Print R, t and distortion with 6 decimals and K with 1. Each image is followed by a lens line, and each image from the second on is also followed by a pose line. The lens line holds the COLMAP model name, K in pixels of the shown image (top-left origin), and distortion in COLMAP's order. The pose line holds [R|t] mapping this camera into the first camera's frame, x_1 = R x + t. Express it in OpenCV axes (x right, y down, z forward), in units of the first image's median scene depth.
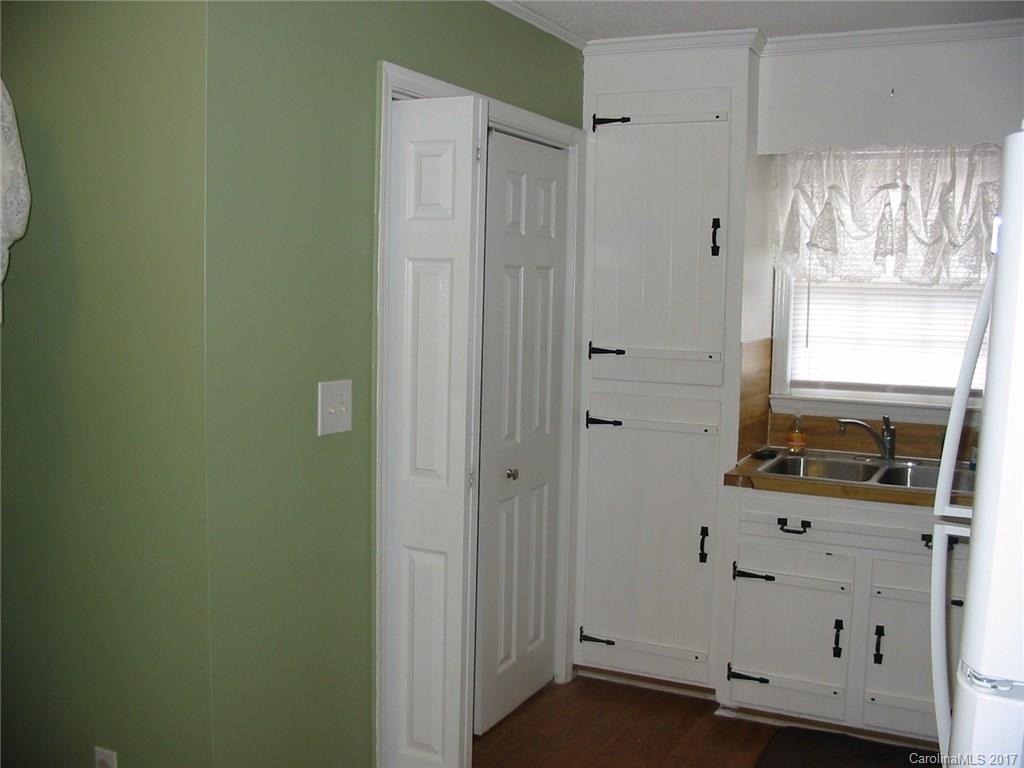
lens RADIAL K [[1066.1, 0, 512.0], [0, 1066.1, 384.0], [0, 0, 1]] dist [-0.179561, 0.223533]
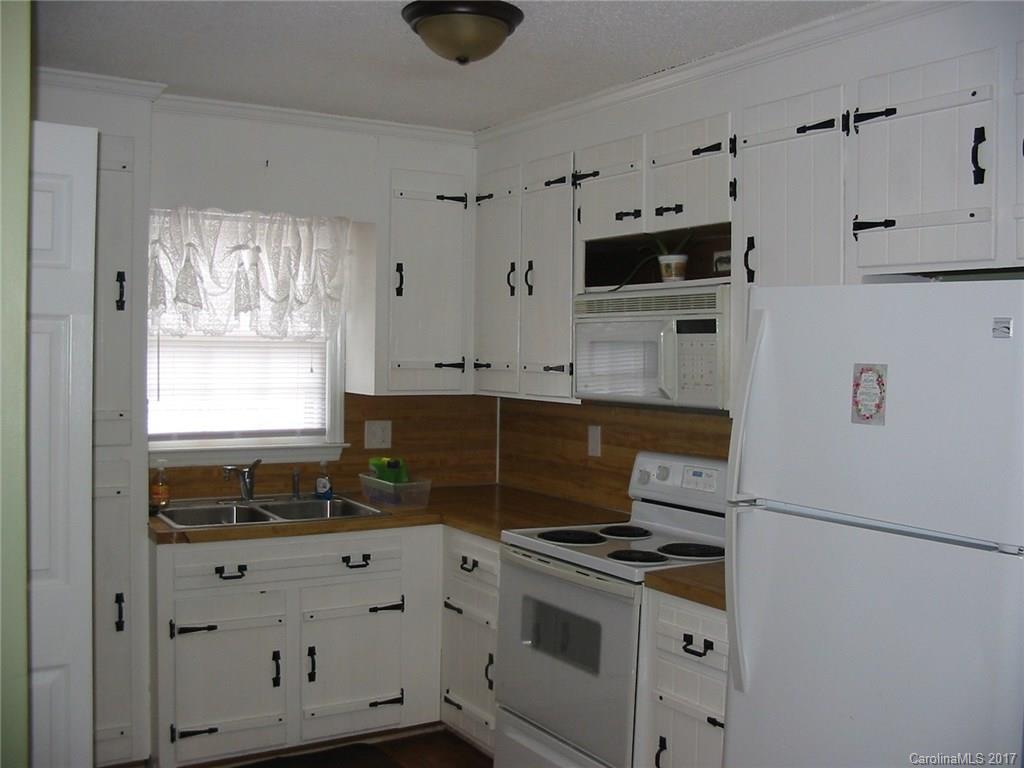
lens RADIAL K [[1066.1, 0, 512.0], [0, 1066.1, 384.0], [0, 0, 1]] dist [-0.179561, 0.223533]
pose [[0.514933, -0.038731, 0.856355, -0.438371], [0.072449, 0.997371, 0.001544, -0.029593], [-0.854163, 0.061247, 0.516385, 0.204778]]
